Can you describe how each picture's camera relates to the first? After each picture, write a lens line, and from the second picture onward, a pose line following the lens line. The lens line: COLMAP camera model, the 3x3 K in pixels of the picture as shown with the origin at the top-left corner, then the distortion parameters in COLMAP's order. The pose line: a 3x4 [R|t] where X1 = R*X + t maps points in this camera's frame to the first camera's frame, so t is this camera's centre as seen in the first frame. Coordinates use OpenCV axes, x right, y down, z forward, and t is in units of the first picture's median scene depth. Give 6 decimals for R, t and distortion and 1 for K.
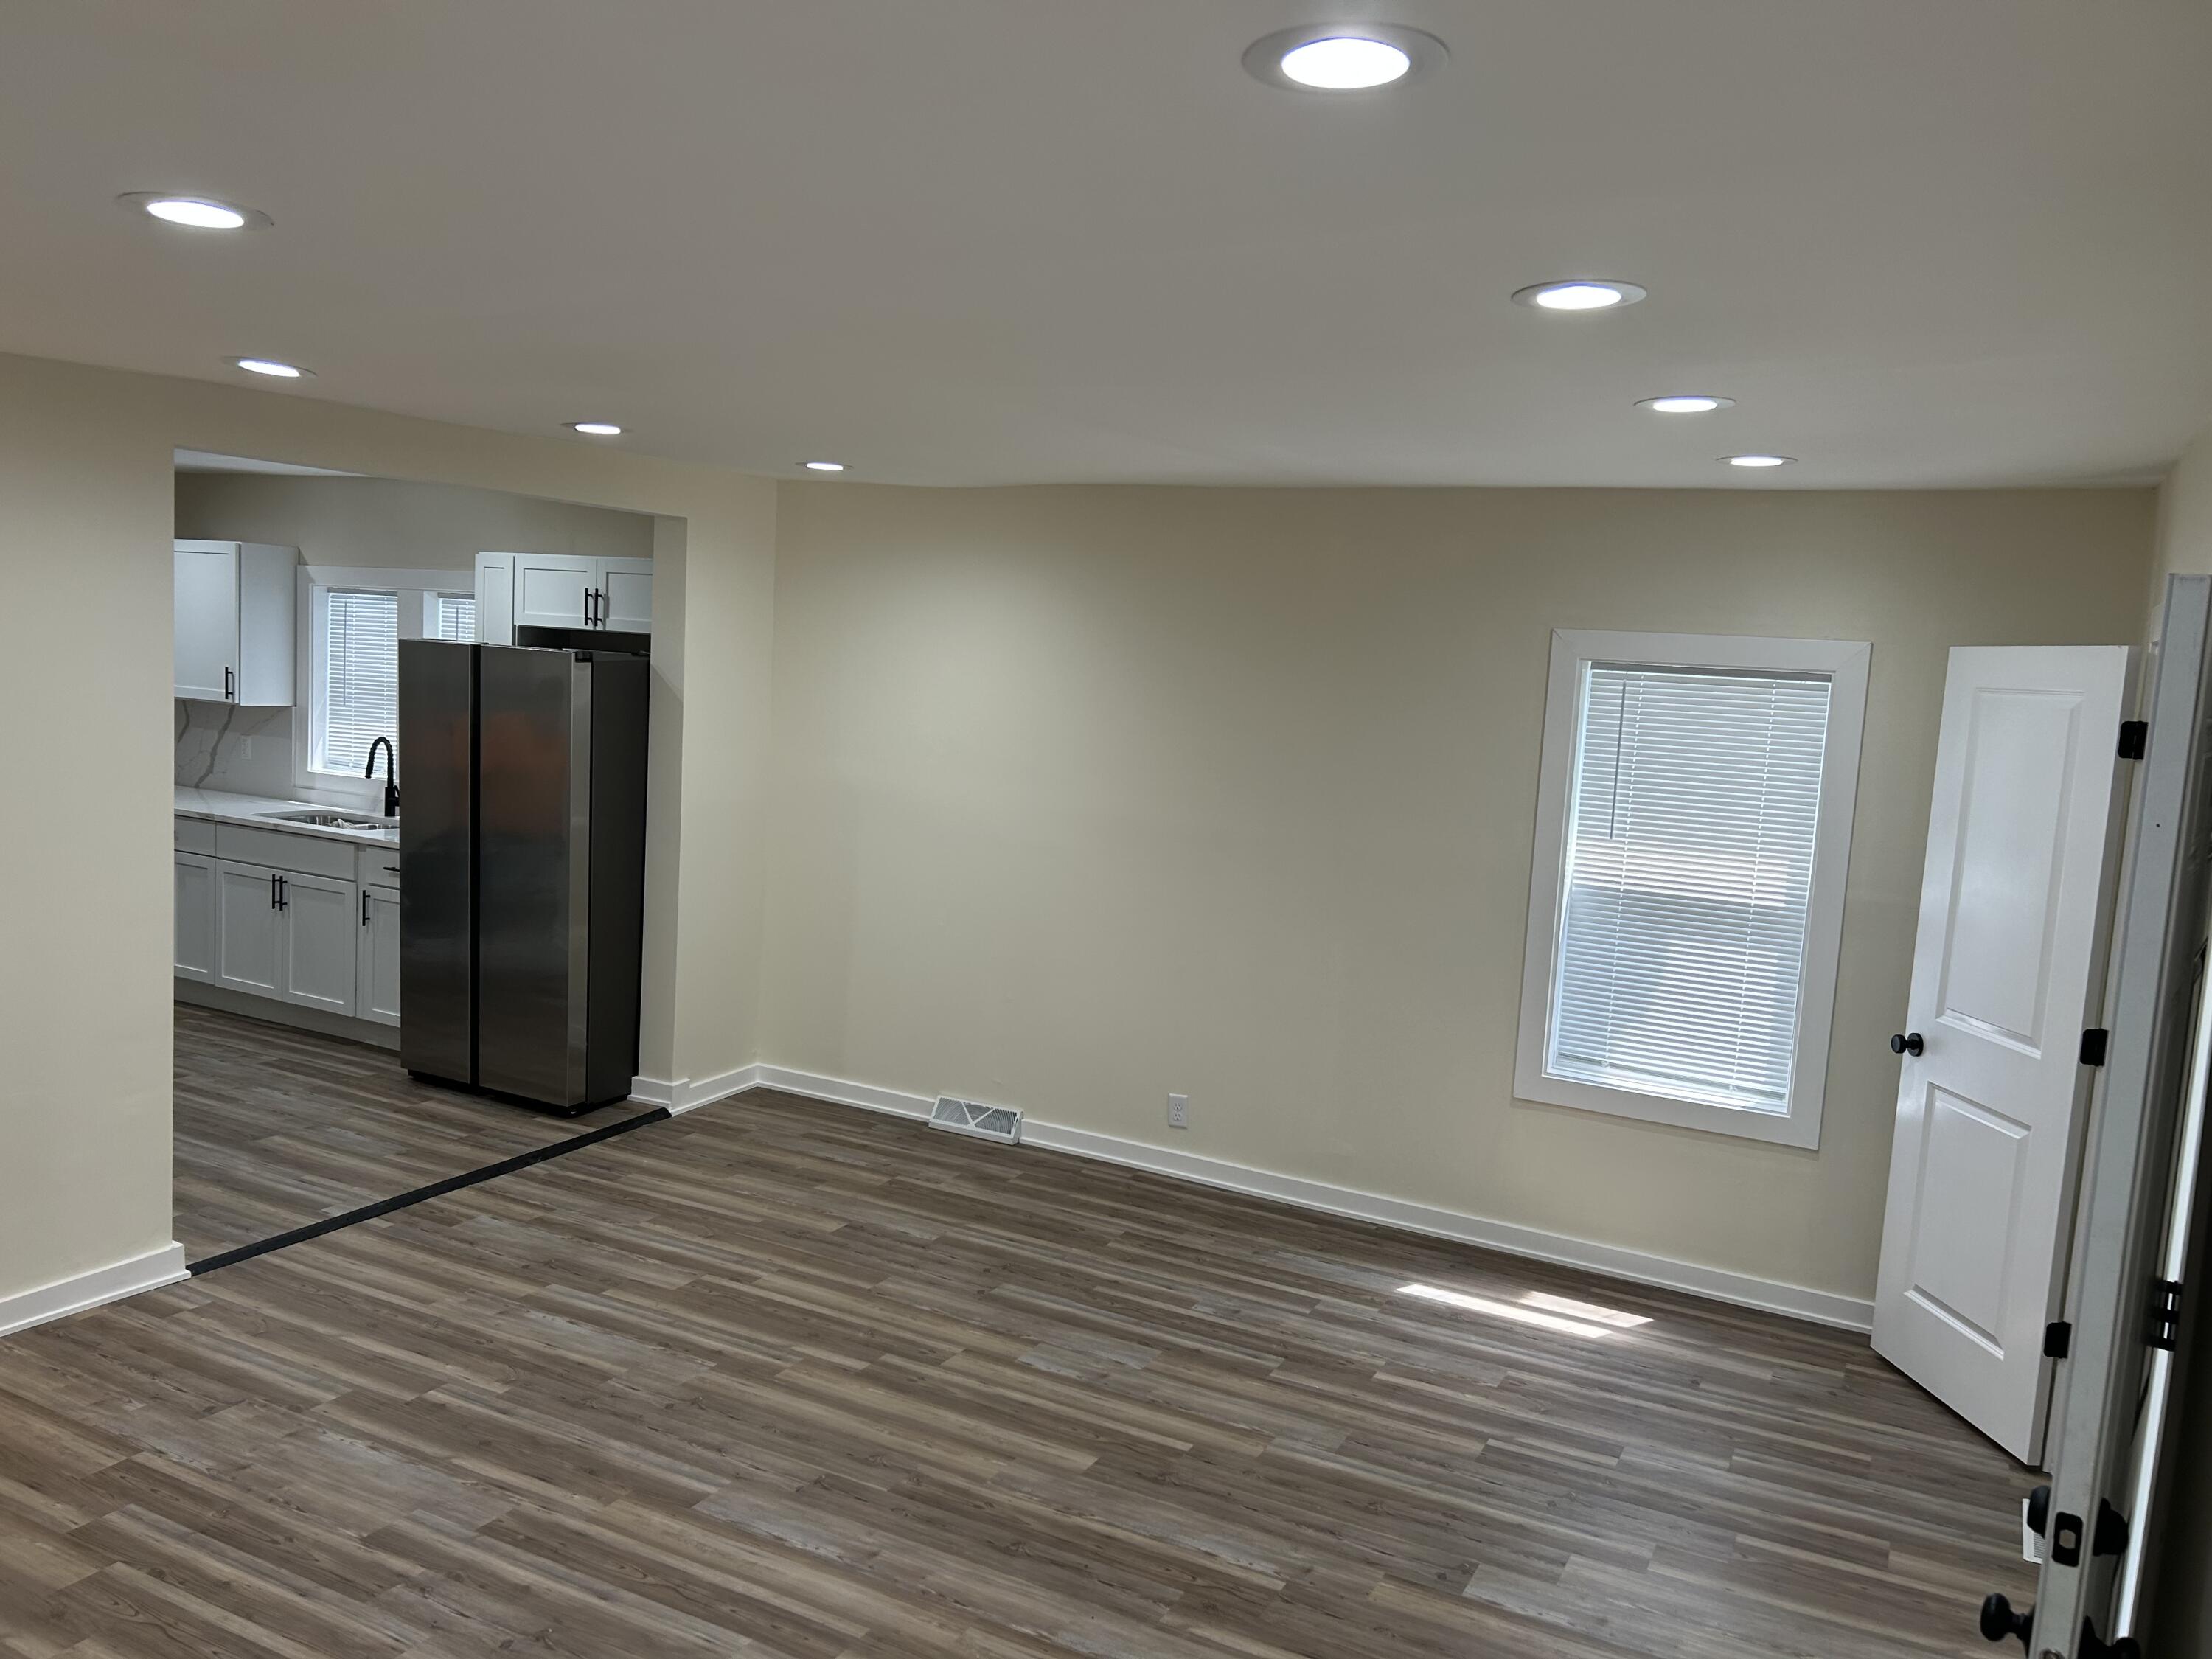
lens RADIAL K [[1692.3, 0, 1057.4], [0, 1692.3, 825.4], [0, 0, 1]] dist [0.037666, -0.017283]
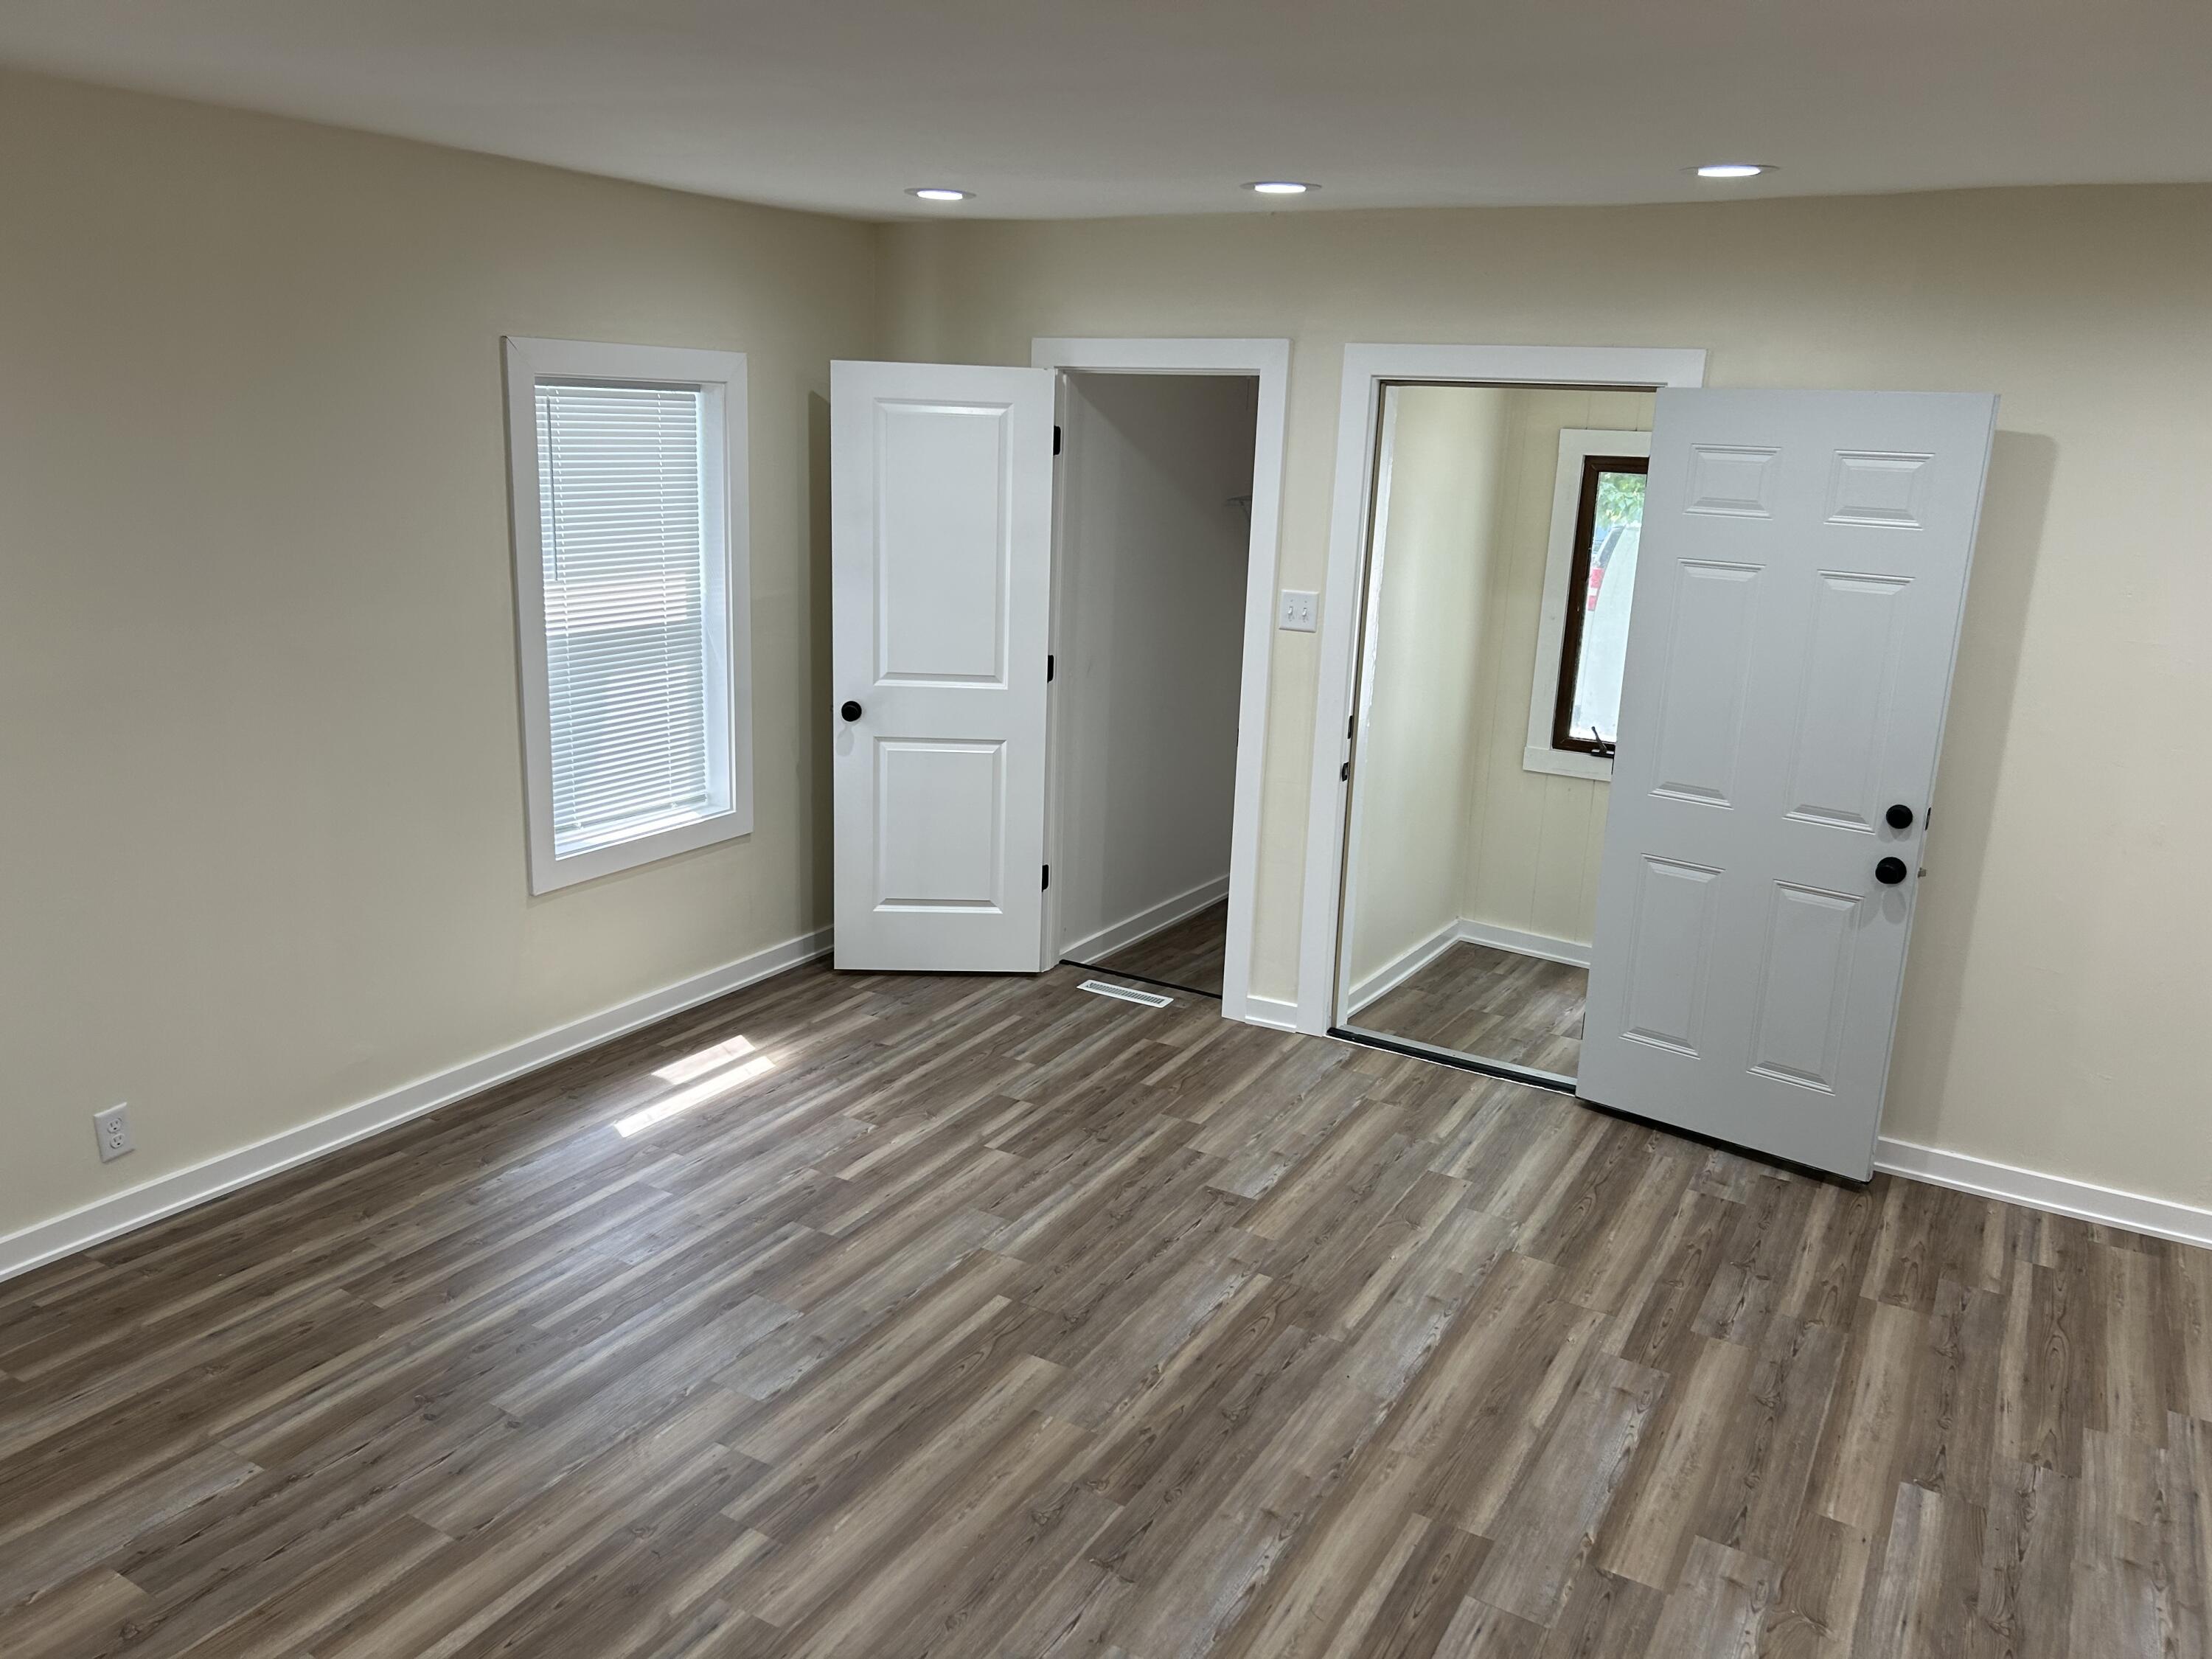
lens RADIAL K [[1692.3, 0, 1116.4], [0, 1692.3, 822.9], [0, 0, 1]] dist [0.037666, -0.017283]
pose [[0.020234, -0.296315, 0.954876, -0.595338], [0.071808, 0.953036, 0.294223, -0.120138], [-0.997213, 0.062614, 0.040562, 0.728850]]
